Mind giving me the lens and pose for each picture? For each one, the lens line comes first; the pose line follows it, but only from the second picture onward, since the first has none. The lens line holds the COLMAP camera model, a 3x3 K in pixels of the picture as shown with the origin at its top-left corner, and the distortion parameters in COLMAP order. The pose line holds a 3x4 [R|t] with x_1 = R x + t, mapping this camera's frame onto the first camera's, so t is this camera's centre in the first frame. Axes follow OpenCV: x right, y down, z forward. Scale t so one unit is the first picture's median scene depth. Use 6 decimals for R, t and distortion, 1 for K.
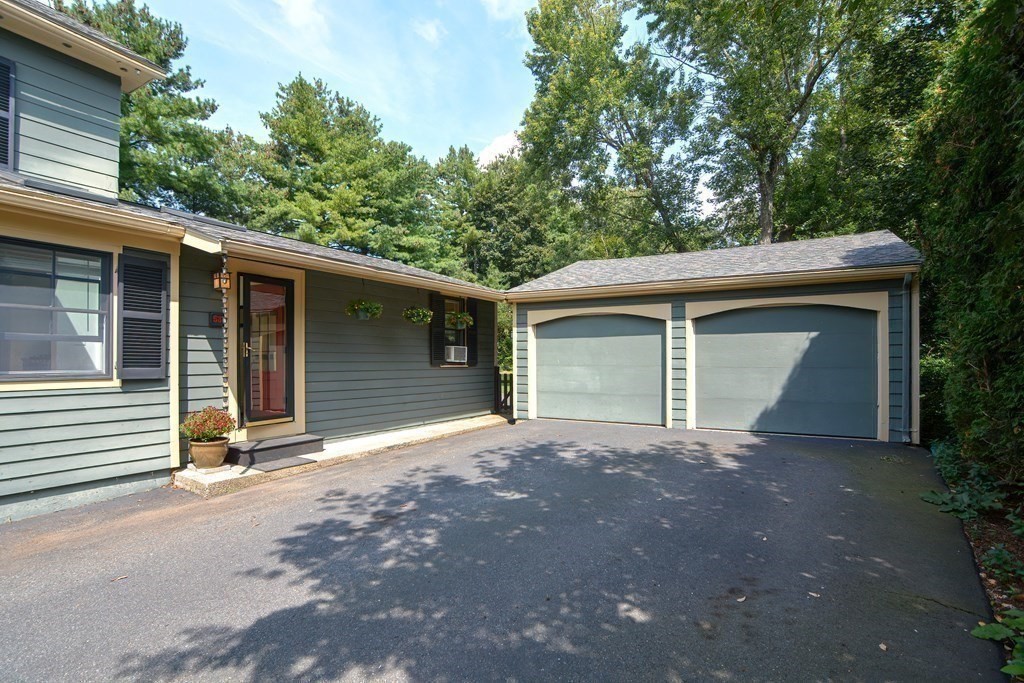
lens RADIAL K [[532.6, 0, 473.7], [0, 532.6, 355.7], [0, 0, 1]] dist [-0.017558, -0.000475]
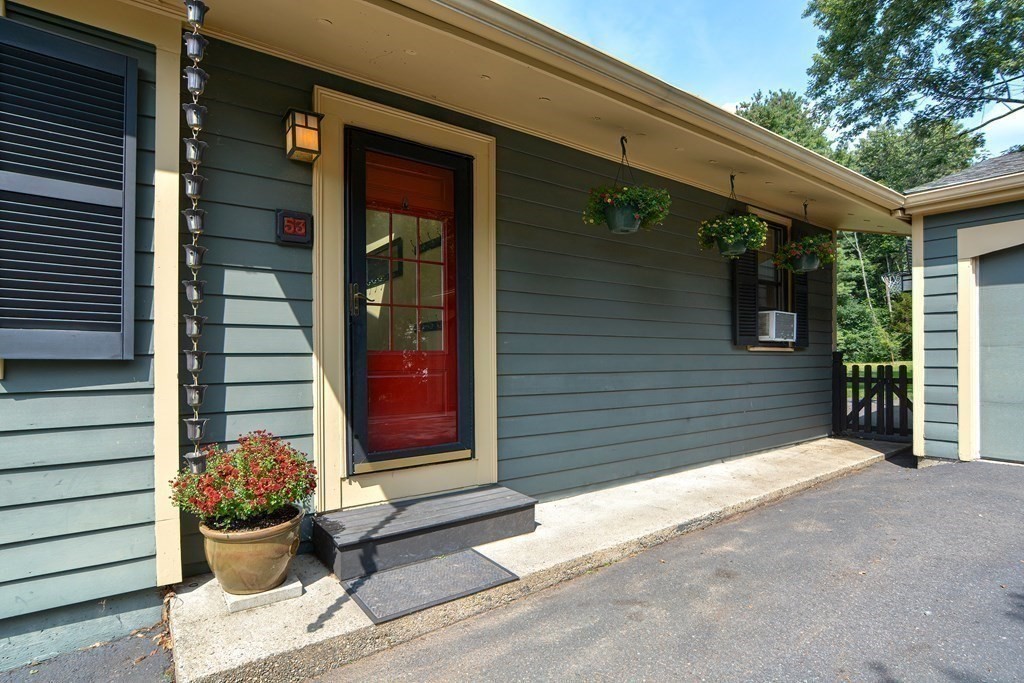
lens RADIAL K [[532.6, 0, 473.7], [0, 532.6, 355.7], [0, 0, 1]] dist [-0.017558, -0.000475]
pose [[0.923911, -0.002577, -0.382599, -0.159593], [0.005561, 0.999962, 0.006694, 0.030100], [0.382568, -0.008312, 0.923890, 0.570280]]
